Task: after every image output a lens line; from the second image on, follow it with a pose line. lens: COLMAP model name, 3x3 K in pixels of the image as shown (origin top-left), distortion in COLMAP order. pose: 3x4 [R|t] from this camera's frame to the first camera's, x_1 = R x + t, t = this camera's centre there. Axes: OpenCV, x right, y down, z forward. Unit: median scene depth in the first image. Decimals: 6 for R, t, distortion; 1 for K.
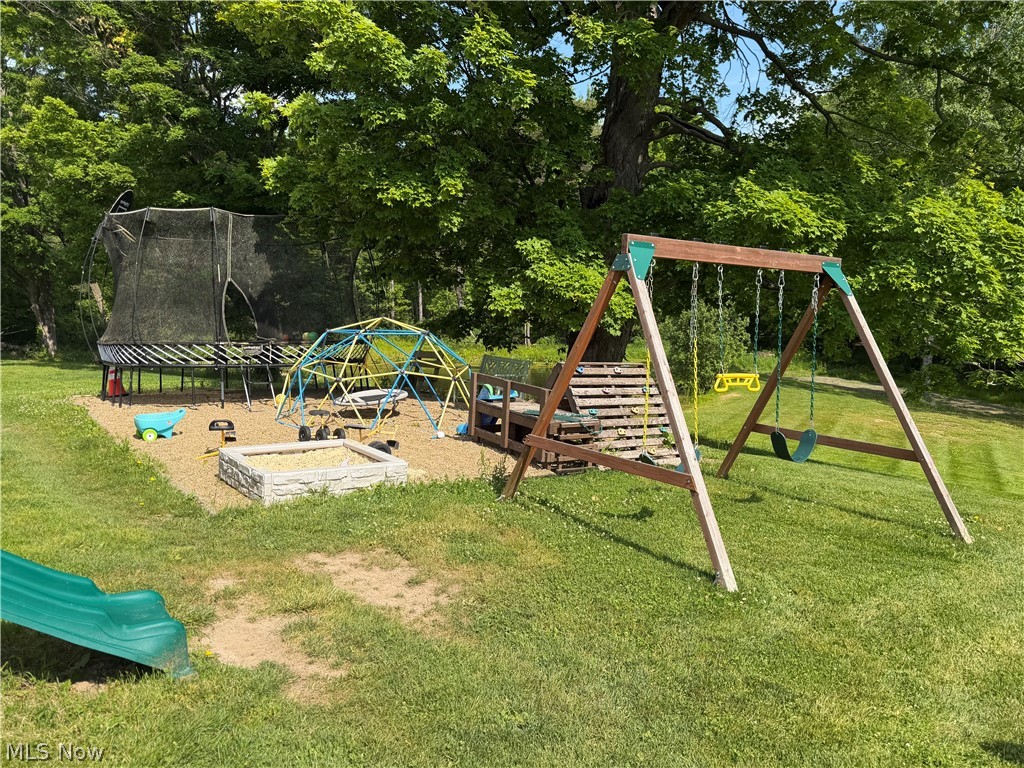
lens RADIAL K [[768.1, 0, 509.4], [0, 768.1, 383.2], [0, 0, 1]] dist [0.013539, -0.010595]
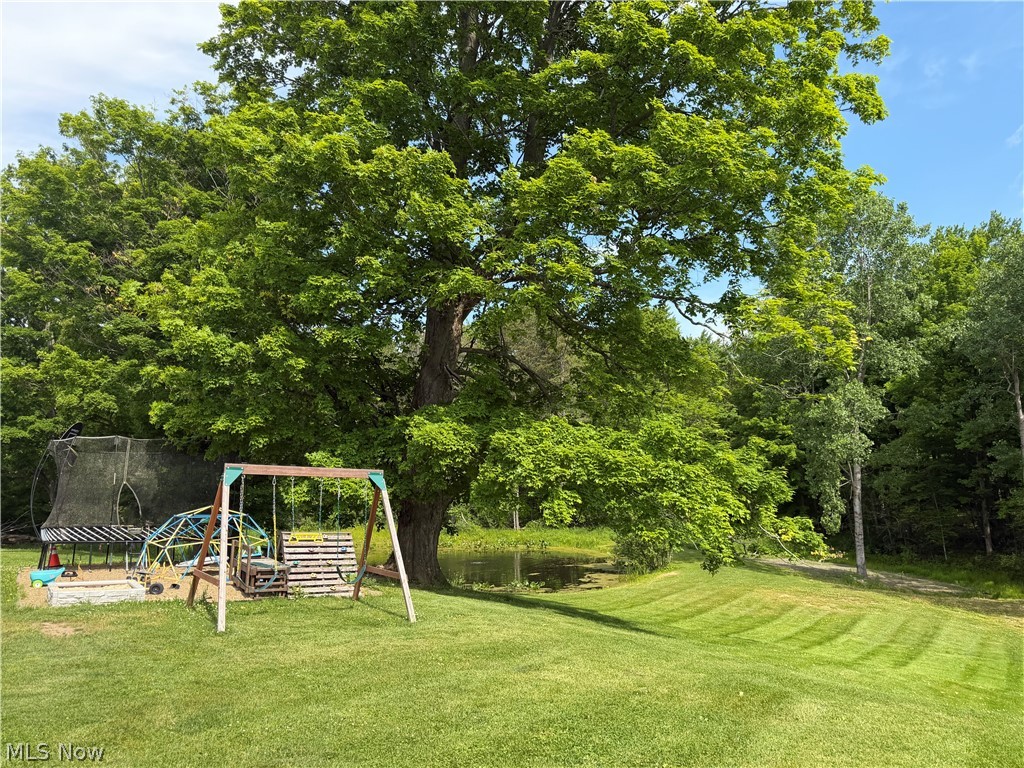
lens RADIAL K [[768.1, 0, 514.7], [0, 768.1, 383.4], [0, 0, 1]] dist [0.013539, -0.010595]
pose [[0.998816, -0.024031, -0.042292, 0.460877], [0.013326, 0.971367, -0.237211, 0.043333], [0.046782, 0.236367, 0.970537, -0.460614]]
